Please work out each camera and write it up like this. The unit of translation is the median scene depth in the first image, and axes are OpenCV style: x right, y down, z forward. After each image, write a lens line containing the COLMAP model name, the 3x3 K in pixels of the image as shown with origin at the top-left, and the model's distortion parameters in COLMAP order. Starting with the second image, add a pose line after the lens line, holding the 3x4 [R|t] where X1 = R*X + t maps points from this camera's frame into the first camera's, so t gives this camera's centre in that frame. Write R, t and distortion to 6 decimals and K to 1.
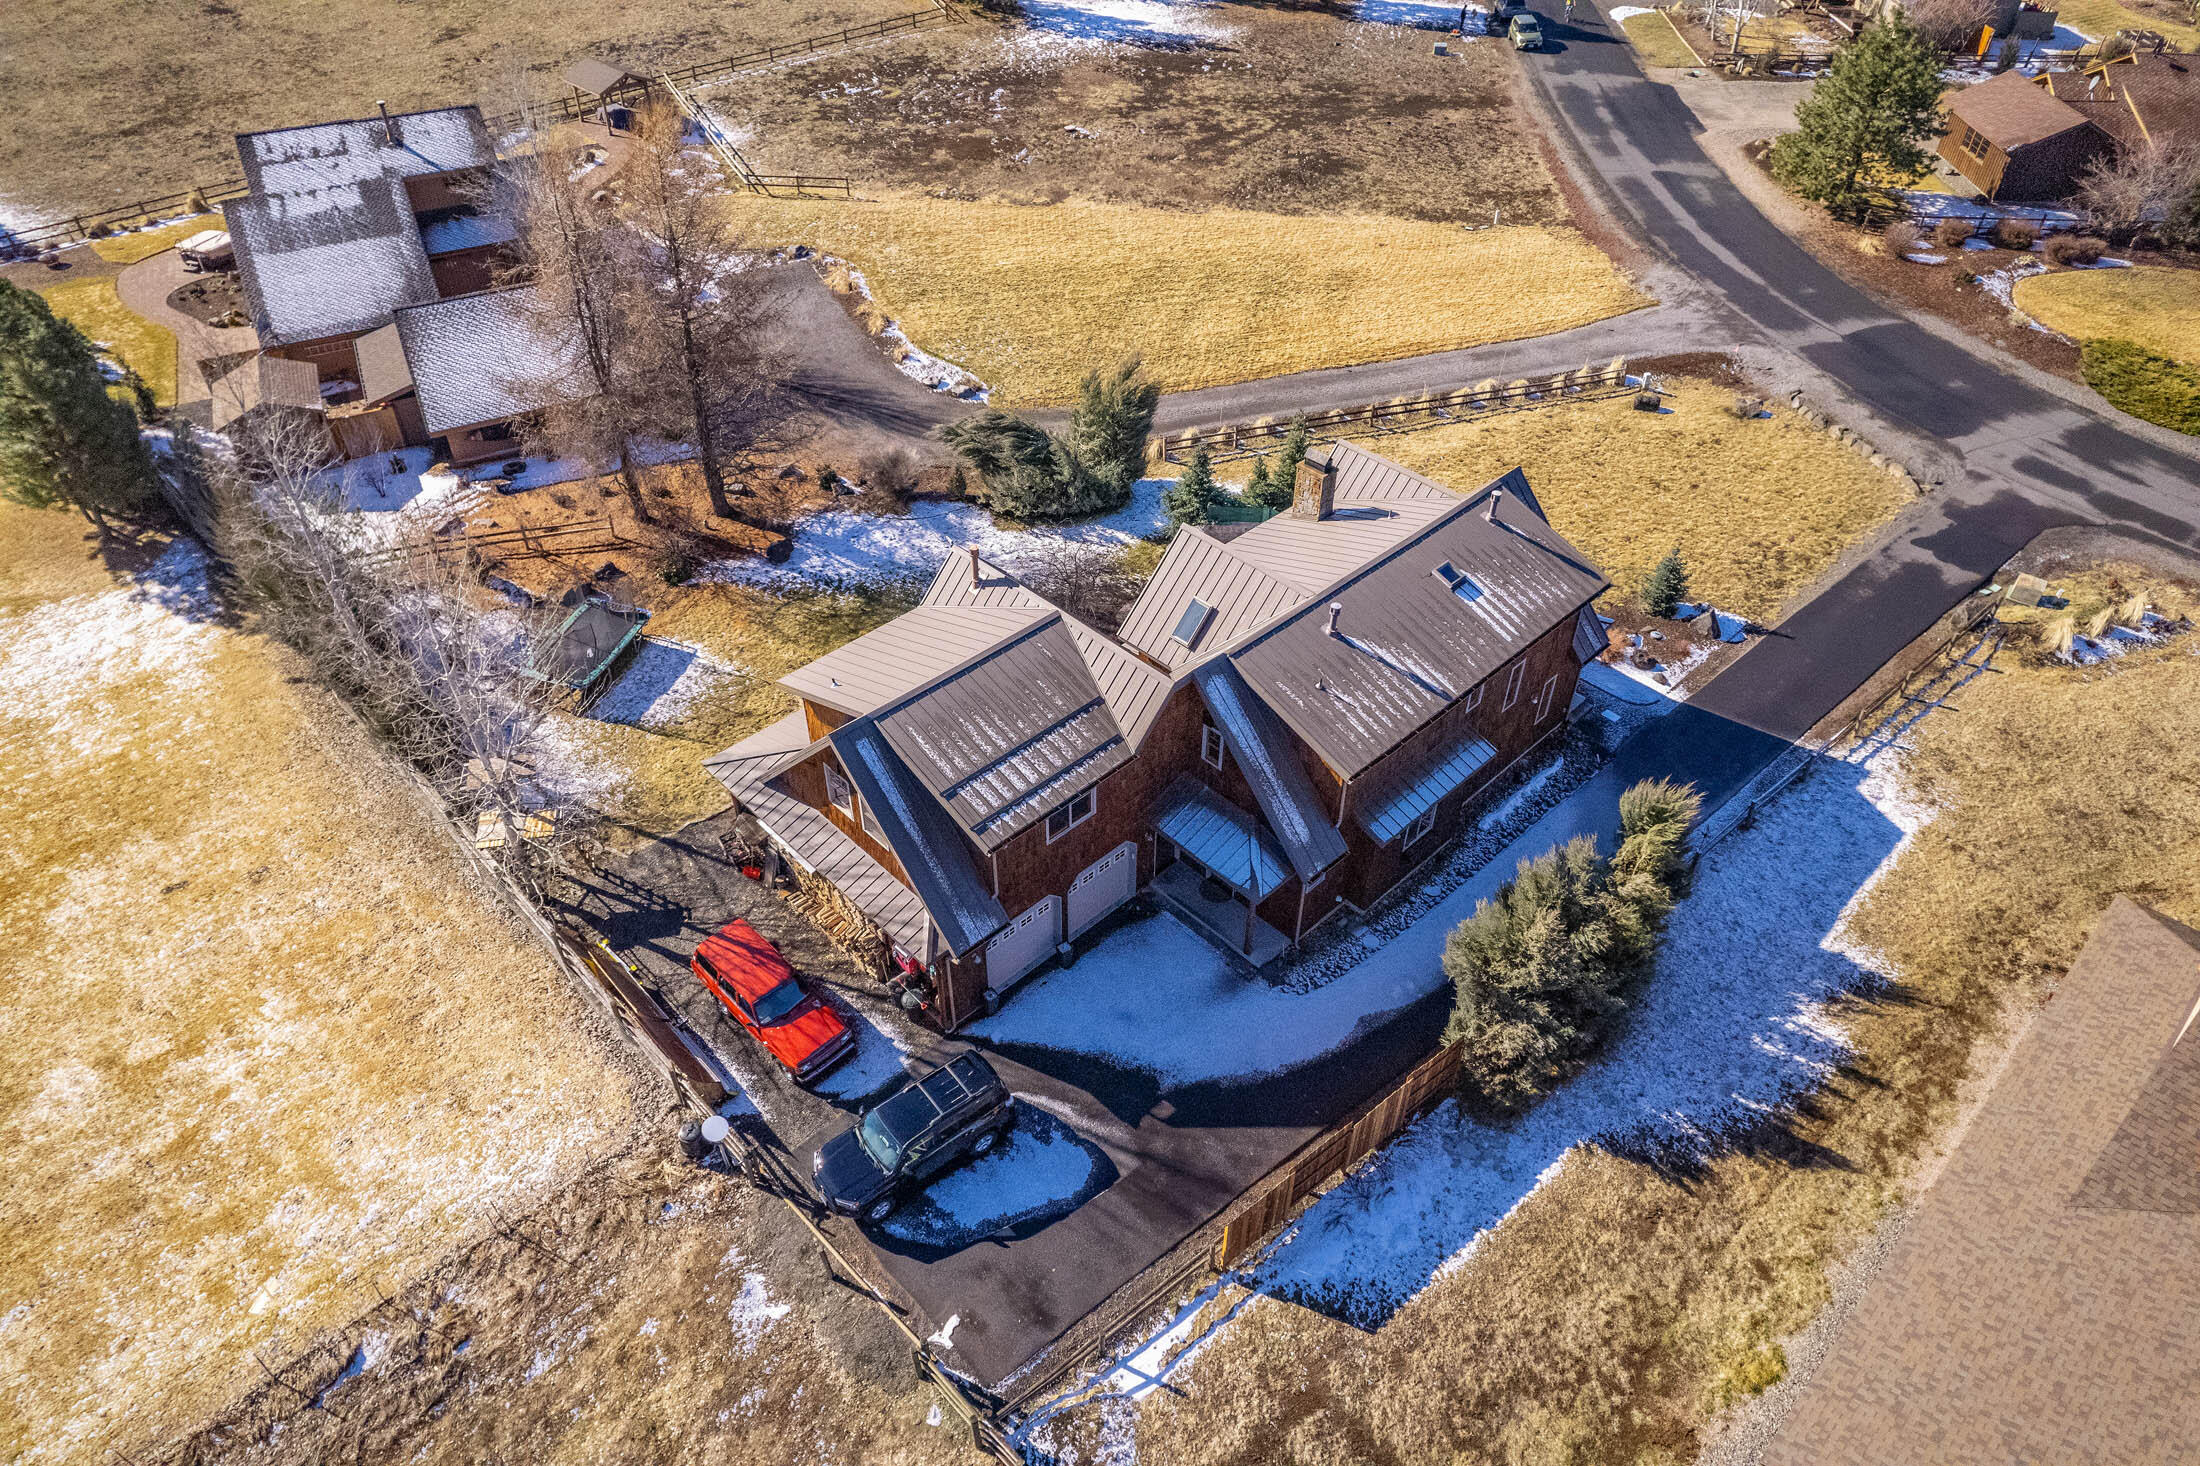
lens RADIAL K [[1409.9, 0, 1101.1], [0, 1409.9, 741.1], [0, 0, 1]] dist [-0.075974, 0.065880]
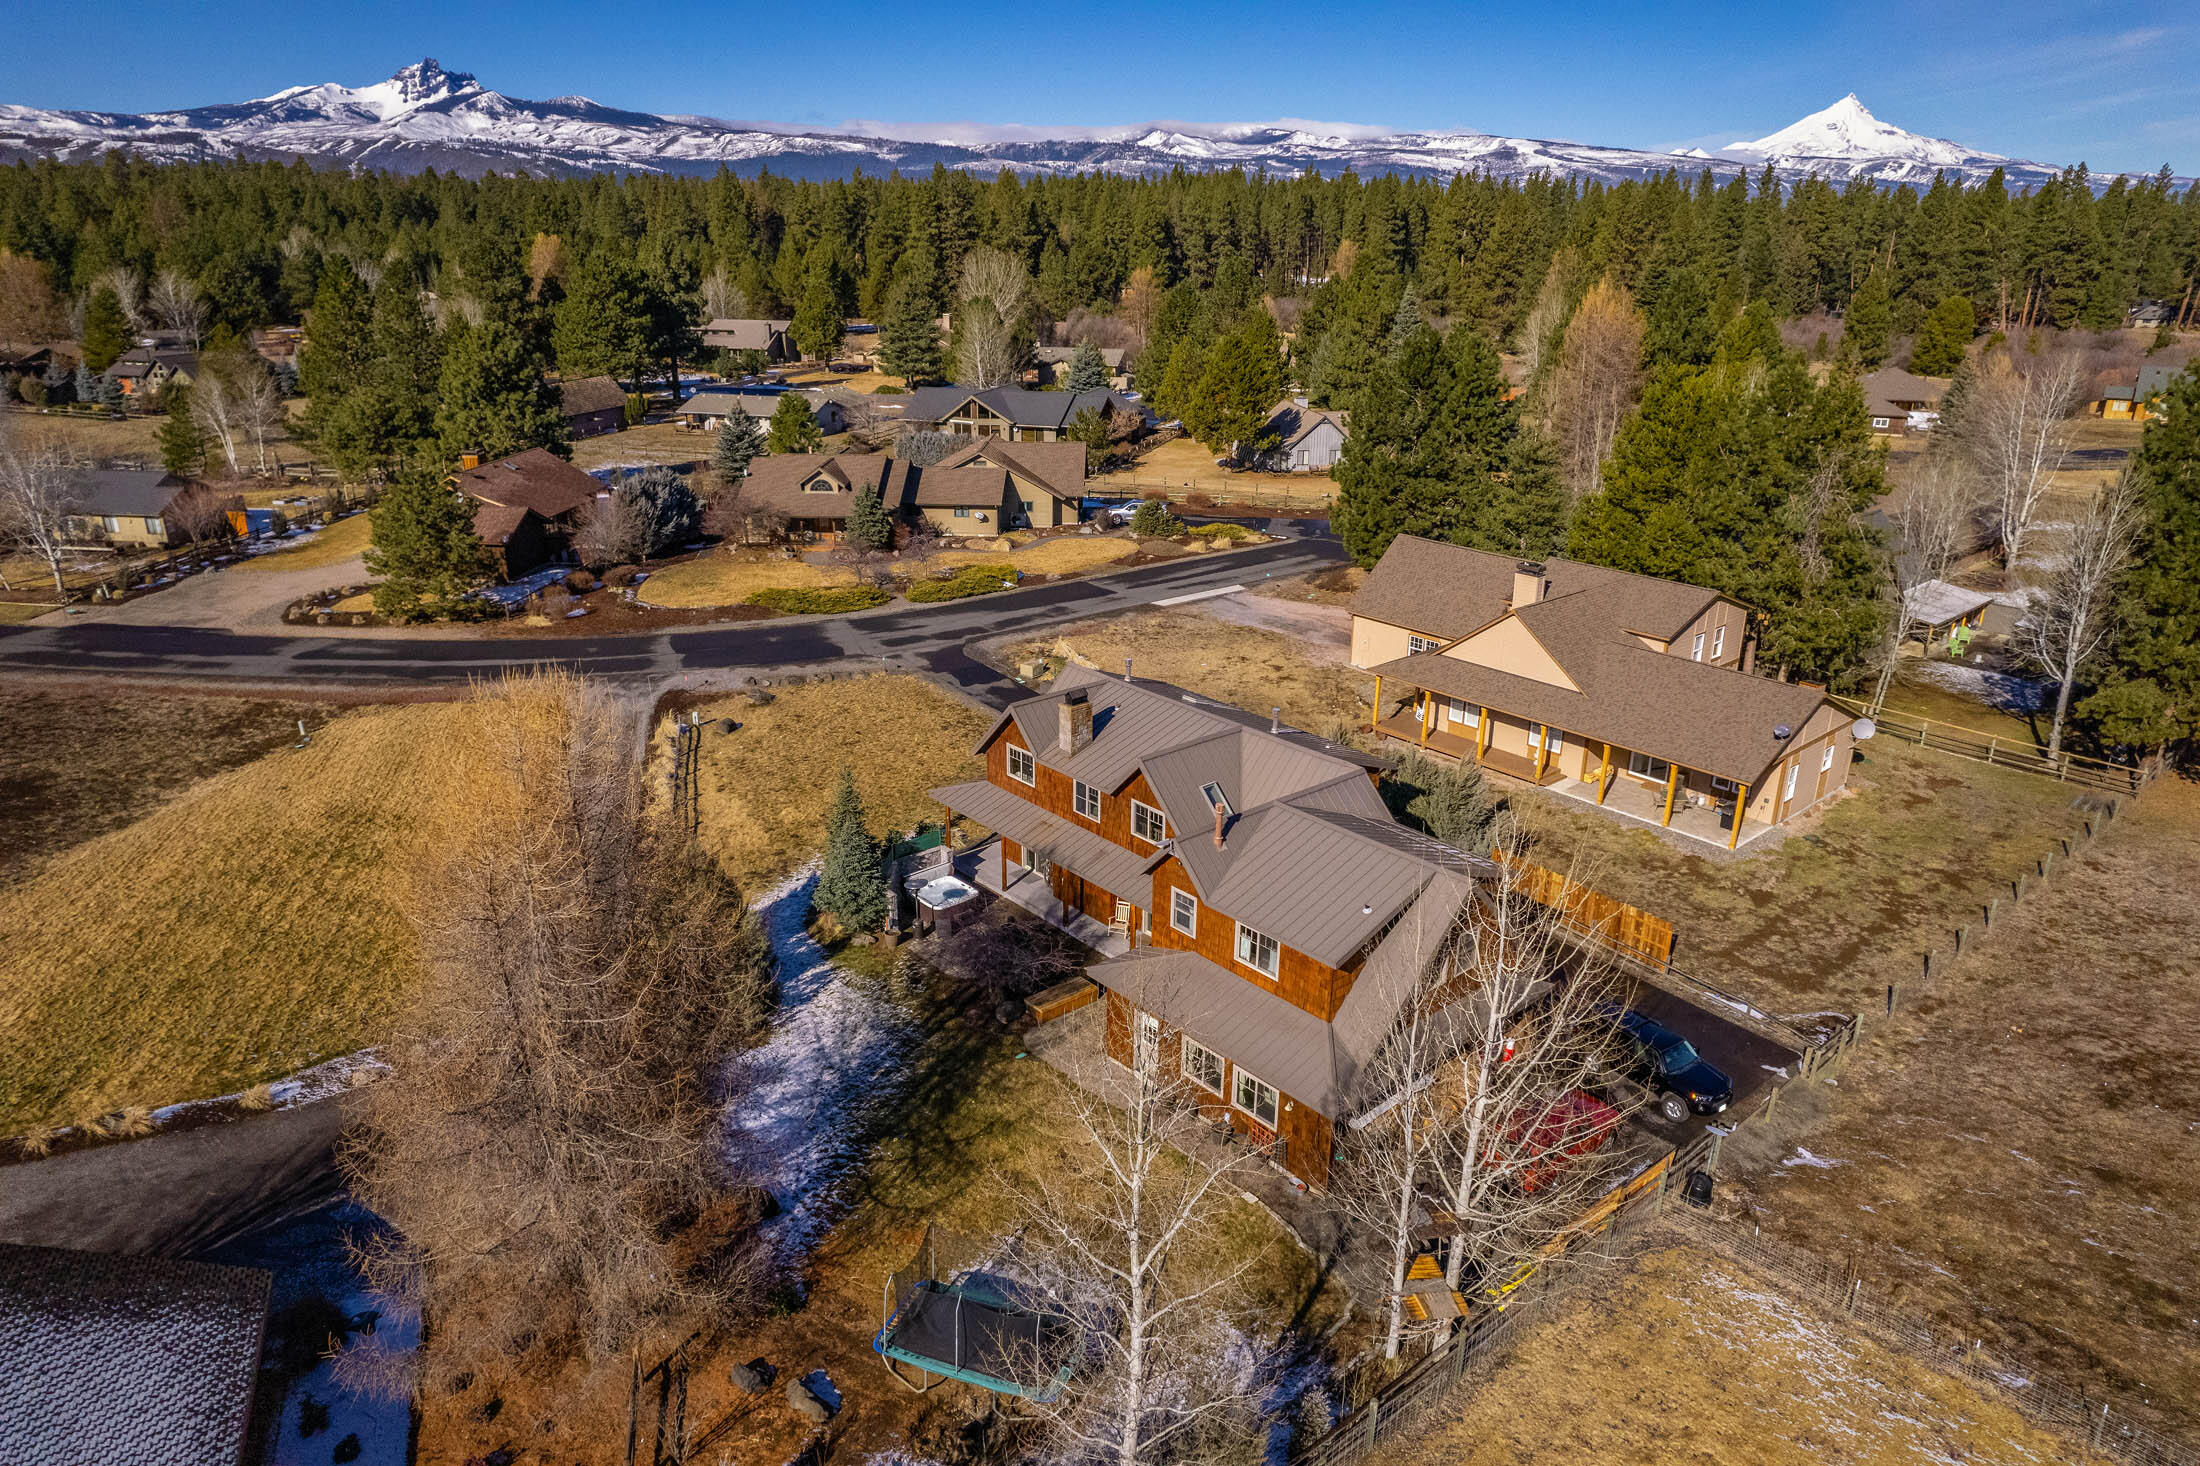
lens RADIAL K [[1409.9, 0, 1100.0], [0, 1409.9, 737.5], [0, 0, 1]] dist [-0.075974, 0.065880]
pose [[0.056796, -0.349734, 0.935126, -0.776617], [0.654677, 0.720199, 0.229590, -0.345314], [-0.753772, 0.599166, 0.269867, 0.530032]]
